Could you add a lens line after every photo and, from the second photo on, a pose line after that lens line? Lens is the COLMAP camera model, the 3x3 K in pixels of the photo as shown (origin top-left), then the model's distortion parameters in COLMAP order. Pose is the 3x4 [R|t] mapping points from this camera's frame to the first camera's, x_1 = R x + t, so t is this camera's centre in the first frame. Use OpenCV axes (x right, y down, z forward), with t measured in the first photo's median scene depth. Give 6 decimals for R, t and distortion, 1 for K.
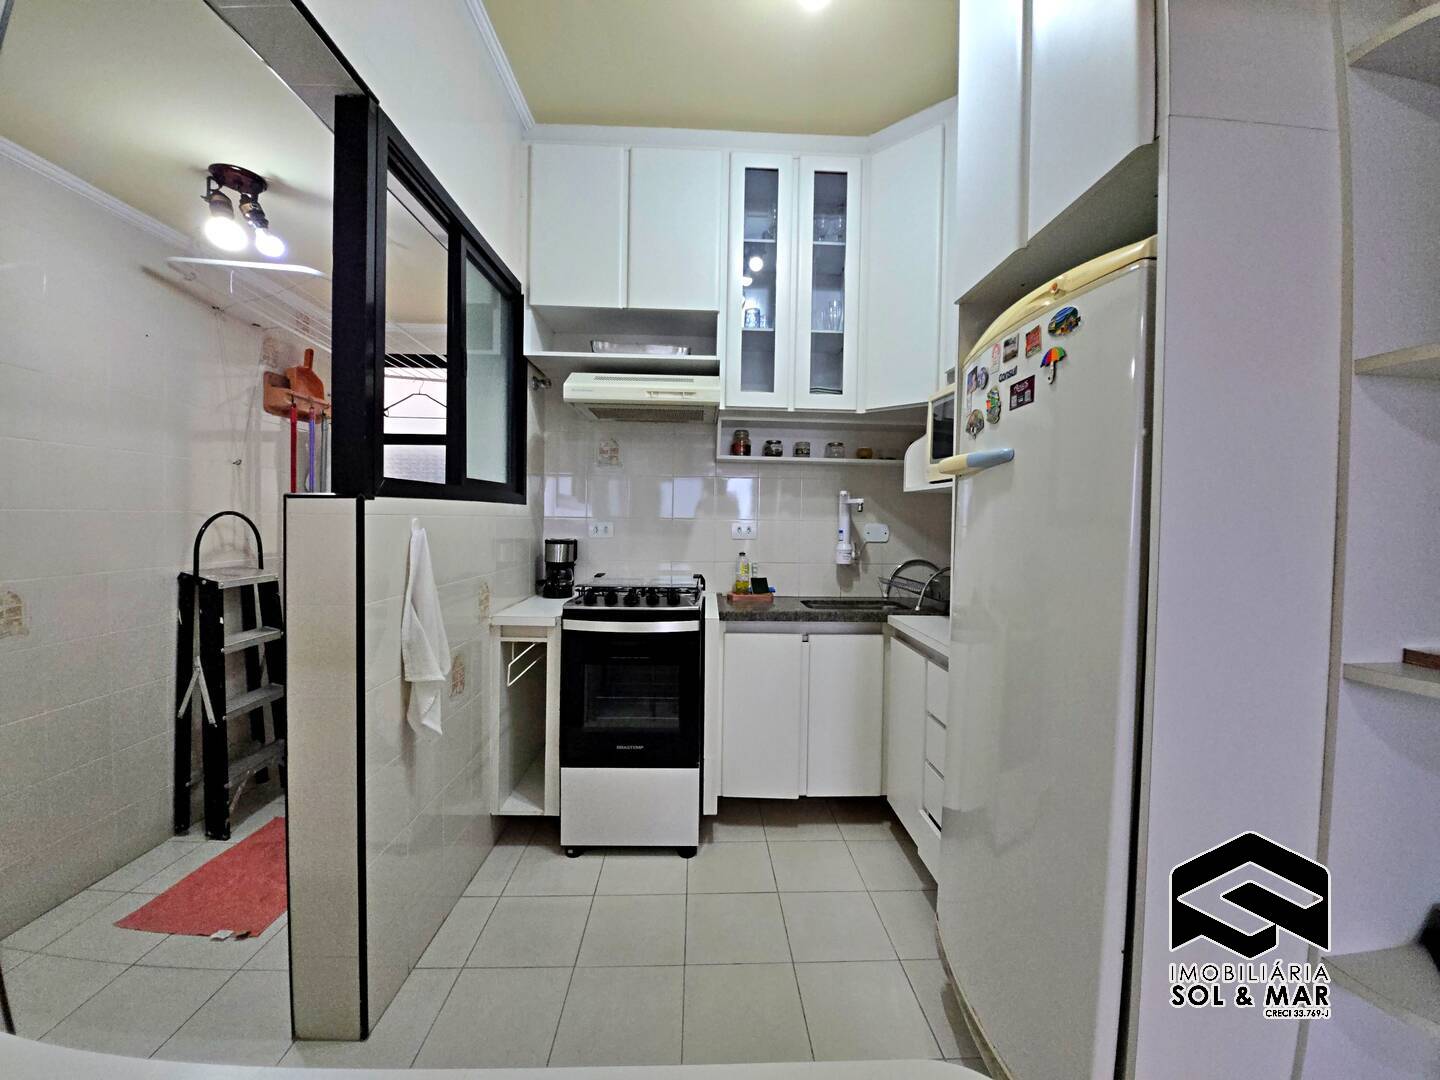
lens RADIAL K [[567.3, 0, 722.6], [0, 567.3, 531.8], [0, 0, 1]] dist [0.002580, -0.011663]
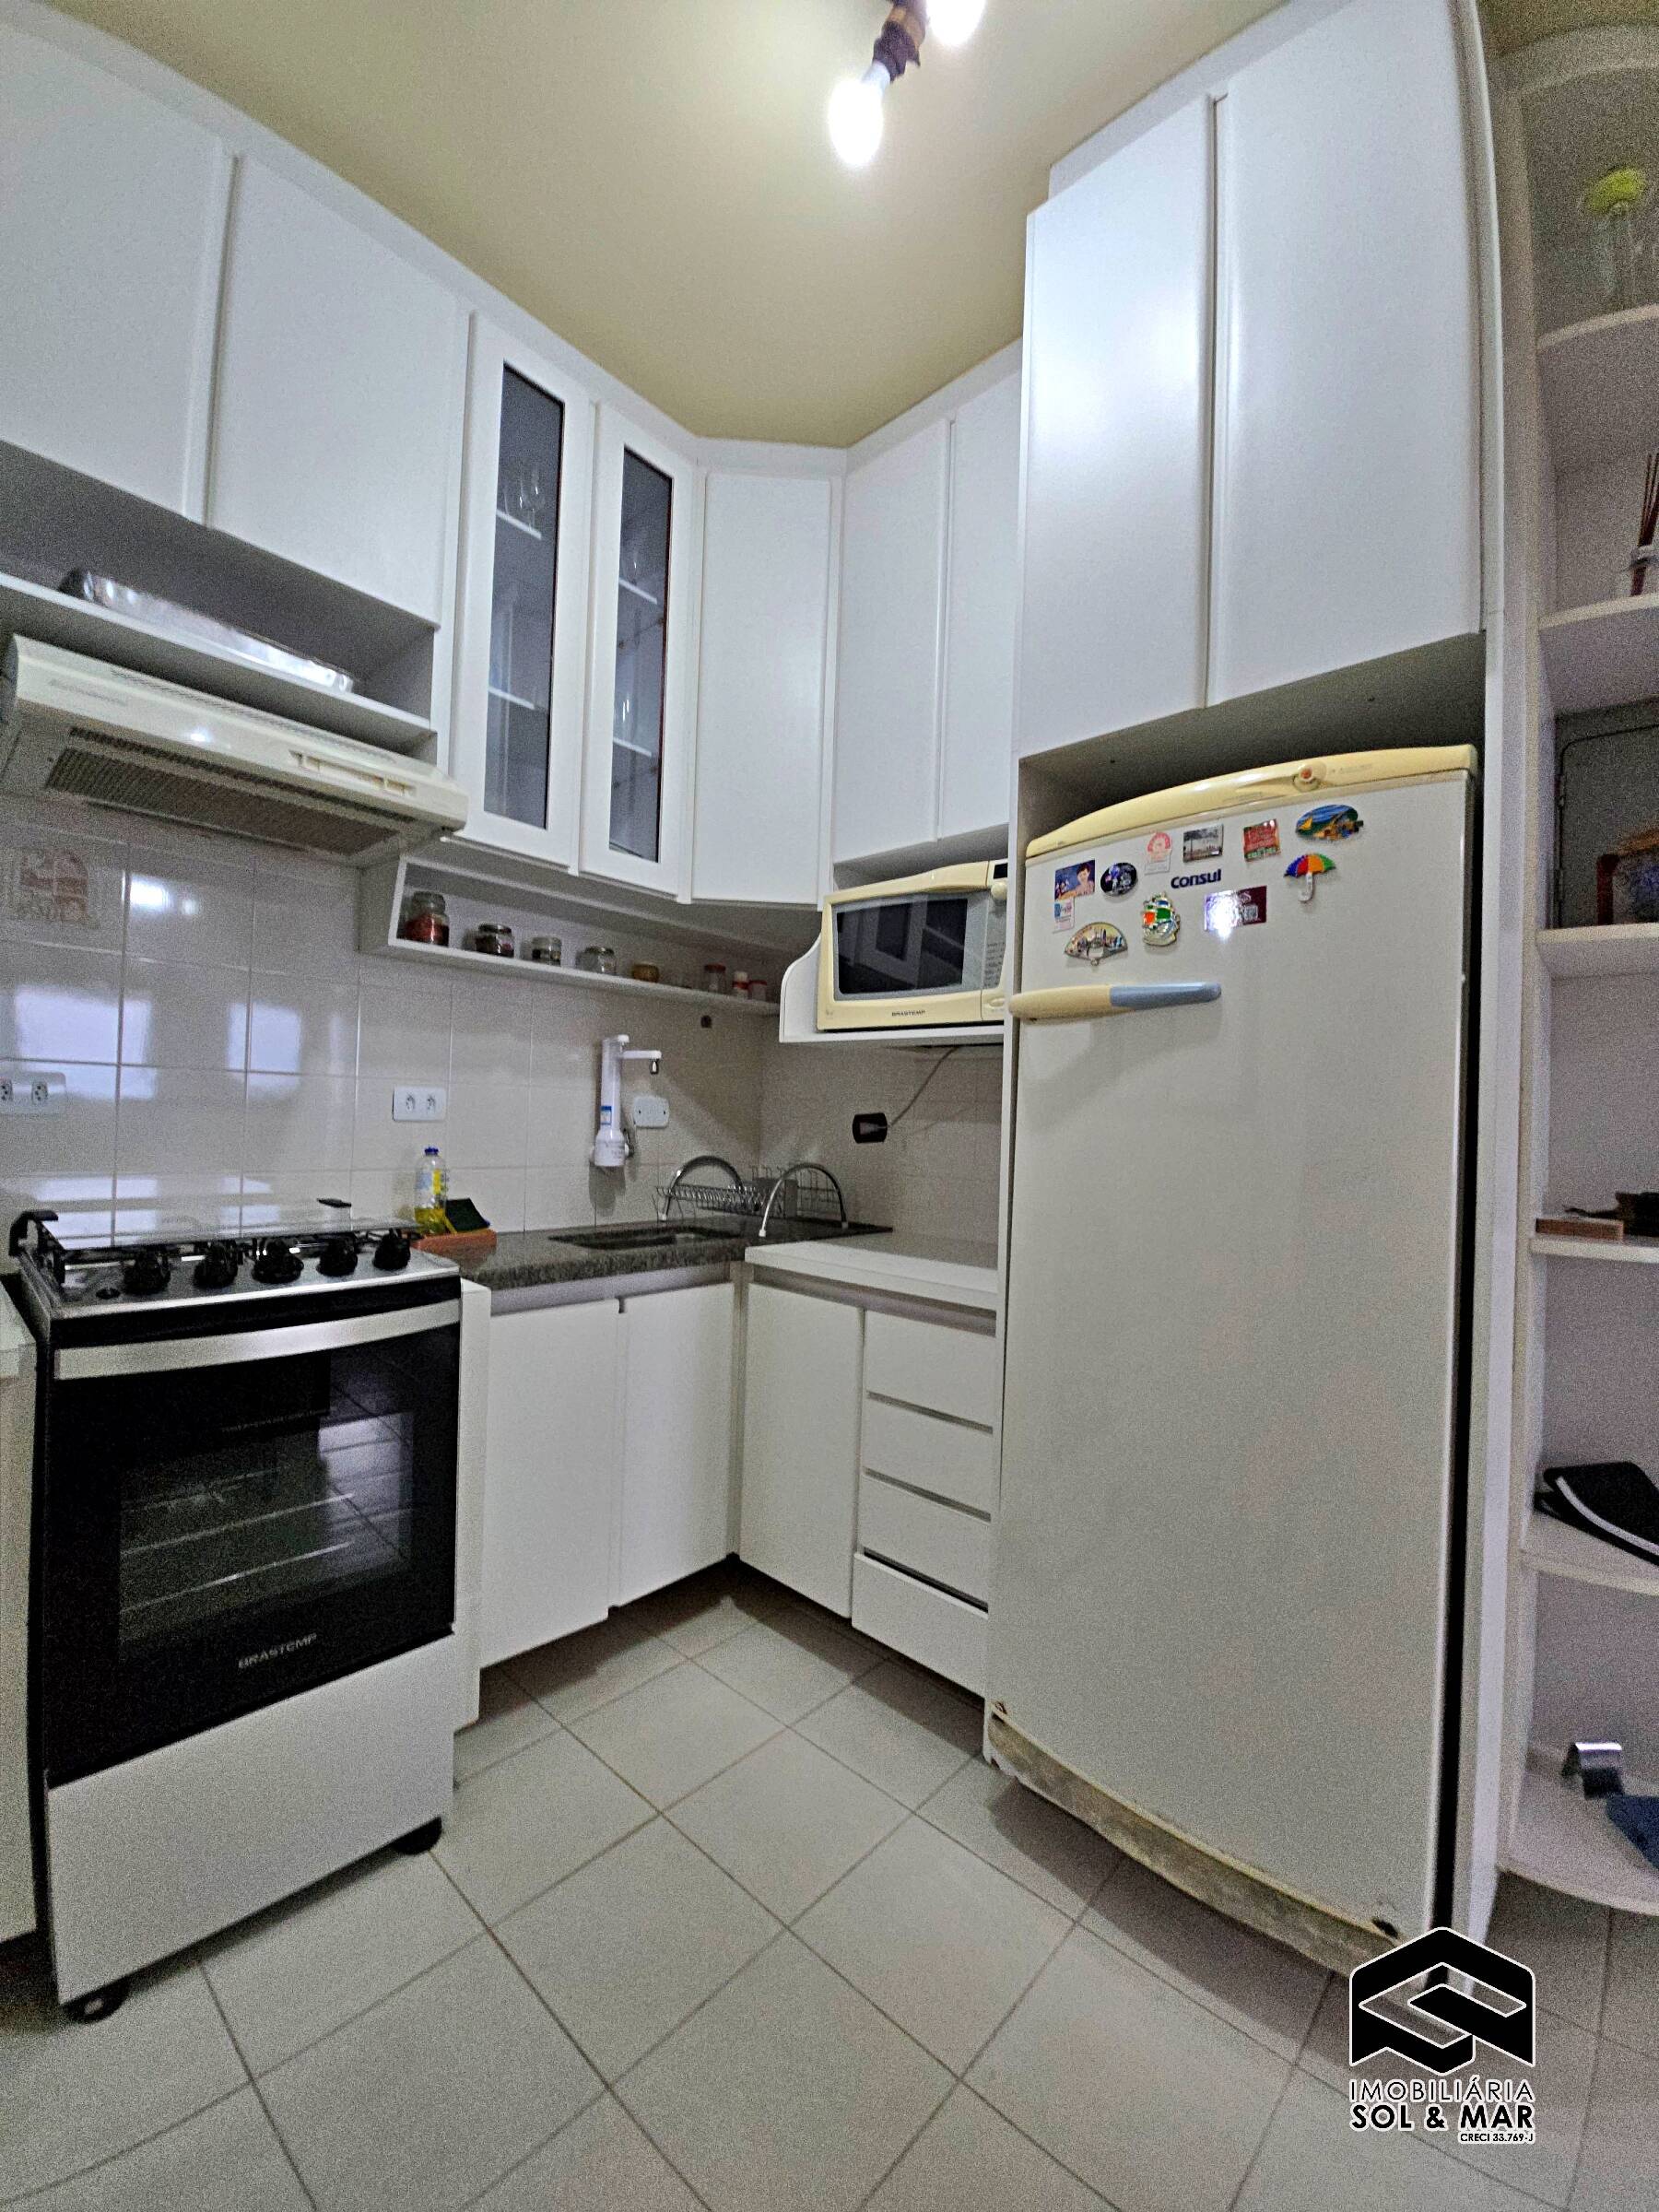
lens RADIAL K [[874.3, 0, 841.0], [0, 874.3, 1109.8], [0, 0, 1]] dist [-0.000325, -0.011672]
pose [[0.698395, 0.015132, 0.715553, -0.294089], [-0.006694, 0.999871, -0.014611, 0.014987], [-0.715681, 0.005415, 0.698406, 0.281267]]
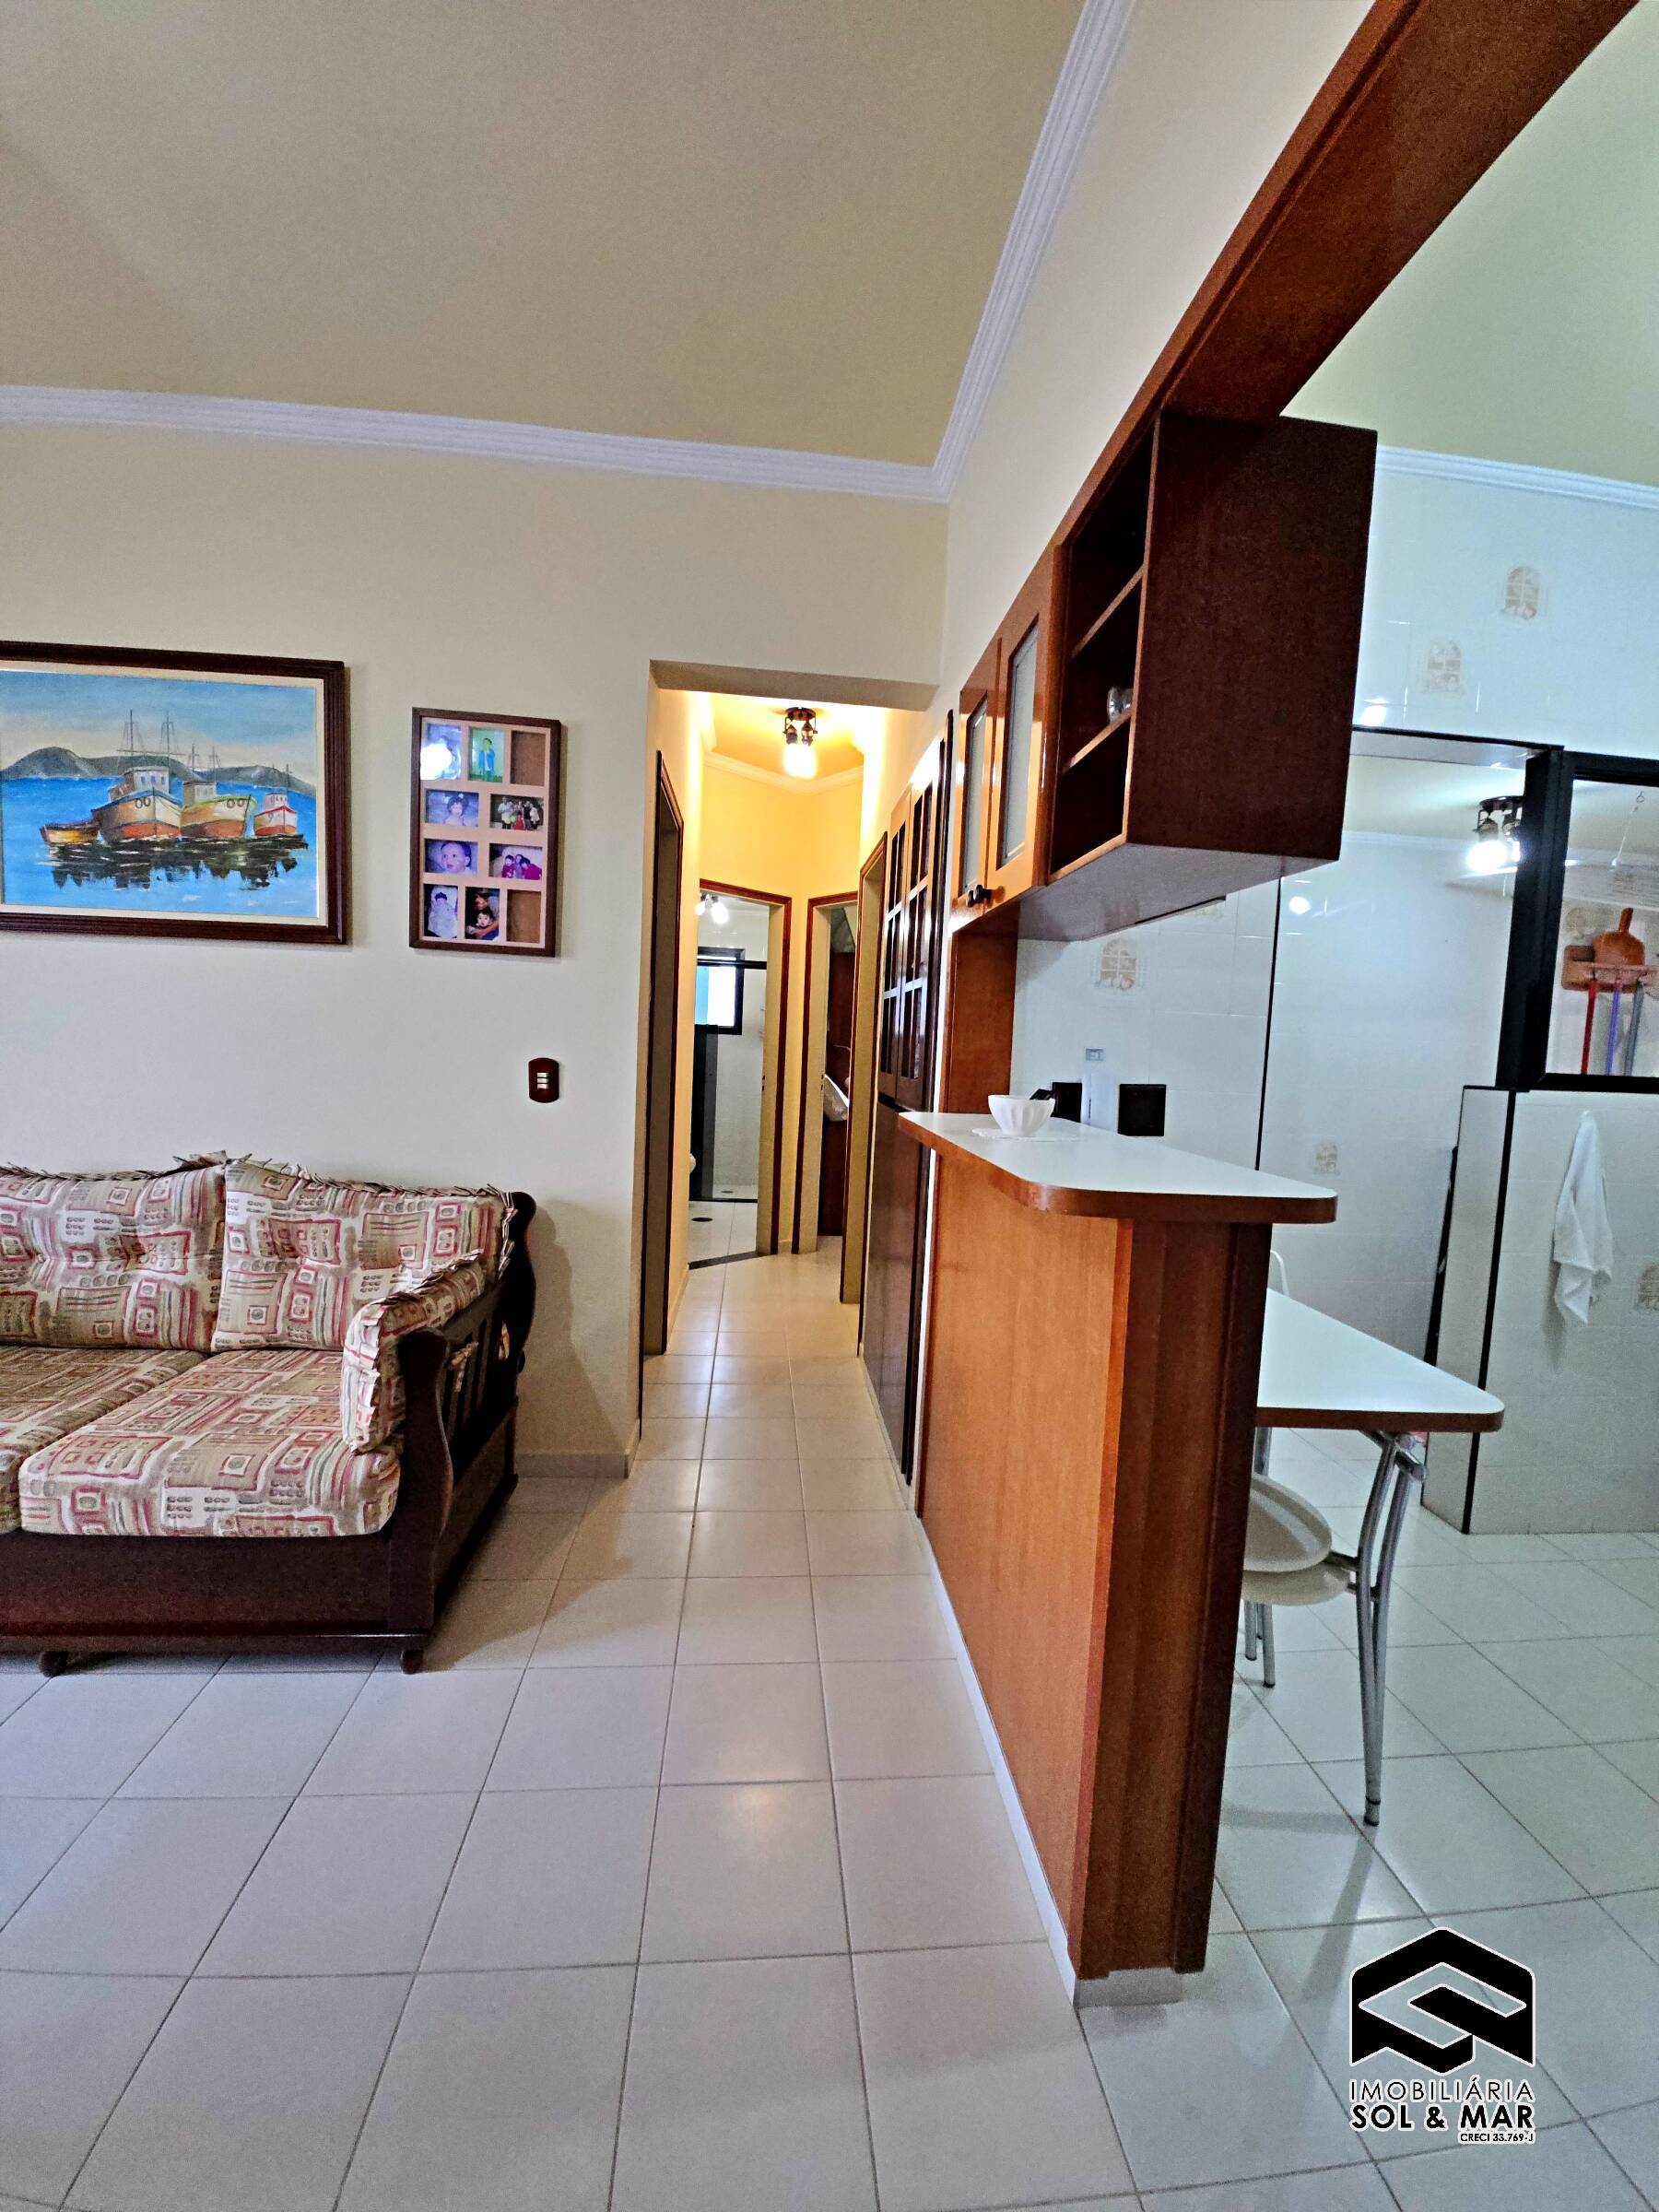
lens RADIAL K [[874.3, 0, 841.0], [0, 874.3, 1109.8], [0, 0, 1]] dist [-0.000325, -0.011672]
pose [[0.061850, 0.062511, -0.996126, 0.635653], [-0.068457, 0.995952, 0.058250, -0.016396], [0.995735, 0.064589, 0.065879, -0.309561]]
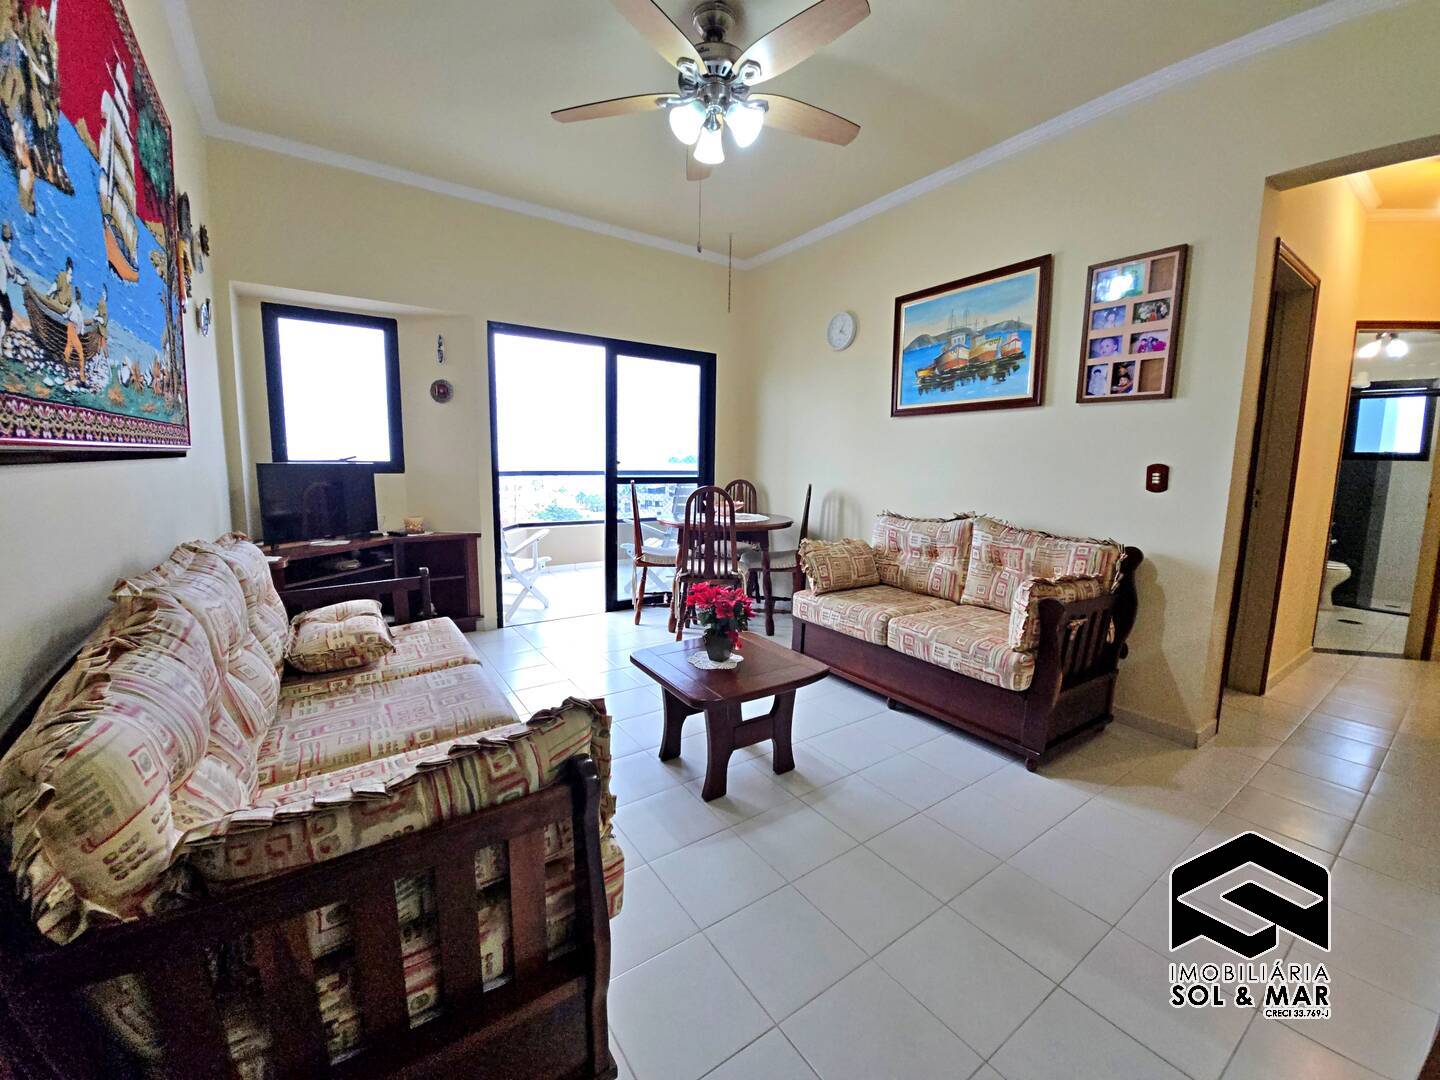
lens RADIAL K [[567.3, 0, 722.6], [0, 567.3, 531.8], [0, 0, 1]] dist [0.002580, -0.011663]
pose [[-0.841476, 0.035246, -0.539143, 0.845026], [-0.044414, 0.989980, 0.134039, 0.029182], [0.538466, 0.136736, -0.831479, -0.130855]]
